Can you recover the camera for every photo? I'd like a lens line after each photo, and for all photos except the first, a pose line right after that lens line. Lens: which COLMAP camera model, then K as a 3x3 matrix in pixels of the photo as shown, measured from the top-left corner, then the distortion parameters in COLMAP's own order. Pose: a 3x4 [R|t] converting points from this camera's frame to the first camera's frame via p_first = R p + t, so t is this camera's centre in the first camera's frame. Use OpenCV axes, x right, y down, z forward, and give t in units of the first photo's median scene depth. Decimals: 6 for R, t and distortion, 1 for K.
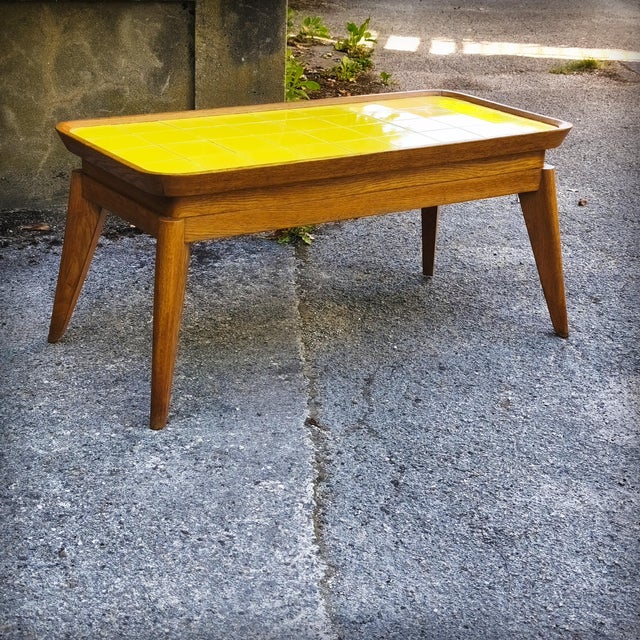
lens RADIAL K [[1356.5, 0, 334.0], [0, 1356.5, 367.3], [0, 0, 1]] dist [0.097808, 0.000000]
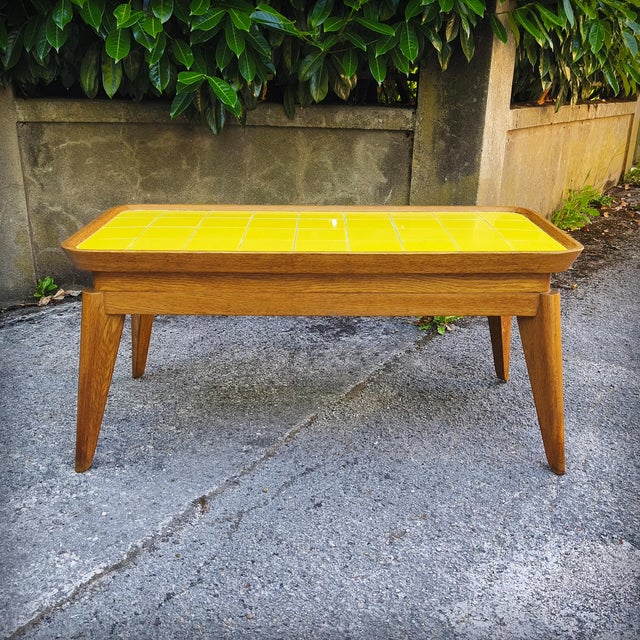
lens RADIAL K [[739.7, 0, 323.7], [0, 739.7, 382.7], [0, 0, 1]] dist [0.027657, 0.000000]
pose [[0.829854, 0.193477, -0.523363, 0.302471], [-0.183679, 0.980405, 0.071192, -0.094262], [0.526882, 0.037052, 0.849131, 0.492649]]
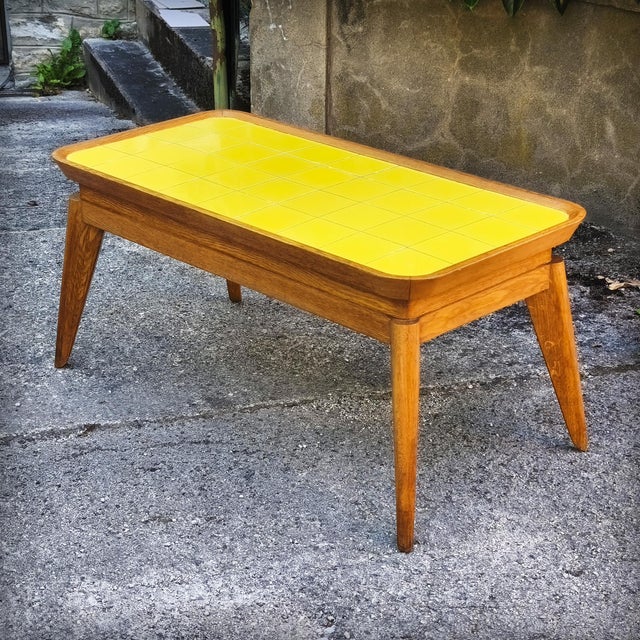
lens RADIAL K [[1469.2, 0, 317.8], [0, 1469.2, 320.5], [0, 0, 1]] dist [0.250234, 0.000000]
pose [[0.161821, 0.353894, -0.921180, 0.893720], [-0.346440, 0.894441, 0.282763, -0.359202], [0.924009, 0.273377, 0.267342, 0.735388]]
